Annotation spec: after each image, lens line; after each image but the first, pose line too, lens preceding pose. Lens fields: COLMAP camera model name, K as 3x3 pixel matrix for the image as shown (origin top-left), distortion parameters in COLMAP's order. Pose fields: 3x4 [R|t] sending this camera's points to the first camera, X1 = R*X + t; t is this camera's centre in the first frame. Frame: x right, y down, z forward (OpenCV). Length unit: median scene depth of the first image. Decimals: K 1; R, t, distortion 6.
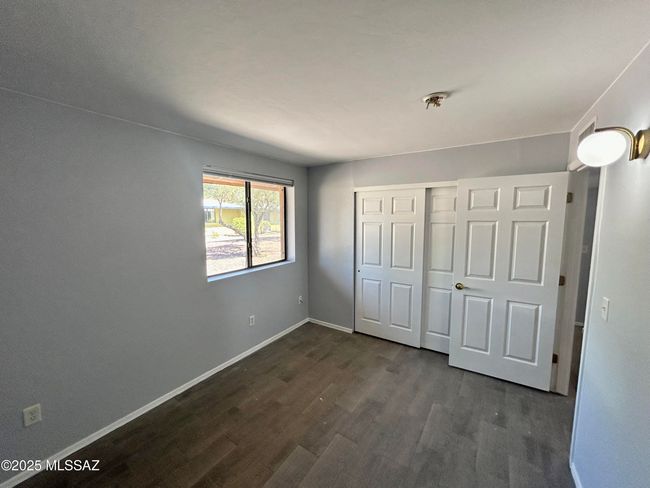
lens RADIAL K [[262.2, 0, 321.1], [0, 262.2, 244.4], [0, 0, 1]] dist [0.000635, 0.001956]
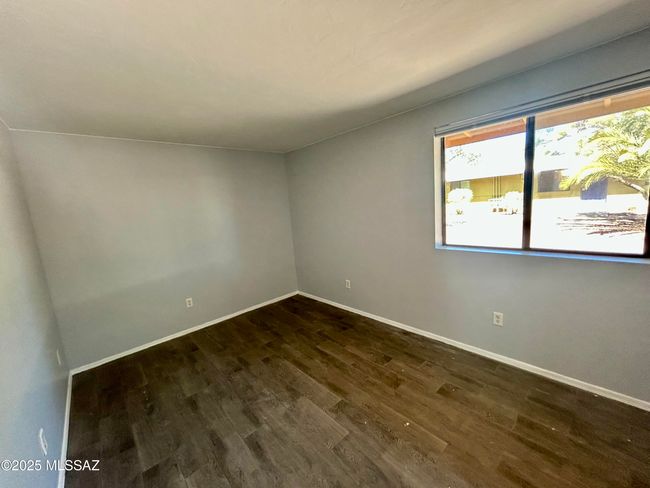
lens RADIAL K [[262.2, 0, 326.8], [0, 262.2, 244.0], [0, 0, 1]] dist [0.000635, 0.001956]
pose [[-0.232769, 0.167748, -0.957956, 0.572968], [-0.024253, 0.983704, 0.178150, -0.038059], [0.972230, 0.064701, -0.224908, 0.760591]]
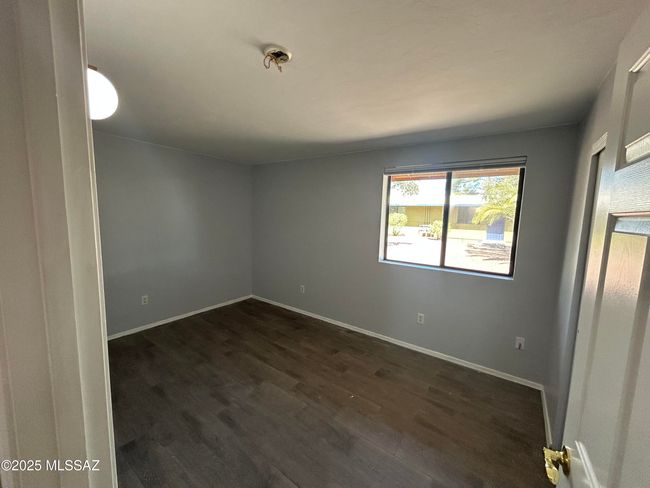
lens RADIAL K [[262.2, 0, 326.7], [0, 262.2, 243.9], [0, 0, 1]] dist [0.000635, 0.001956]
pose [[-0.032078, 0.114308, -0.992927, 0.744909], [-0.135158, 0.983817, 0.117626, -0.050249], [0.990305, 0.137976, -0.016110, 0.706061]]
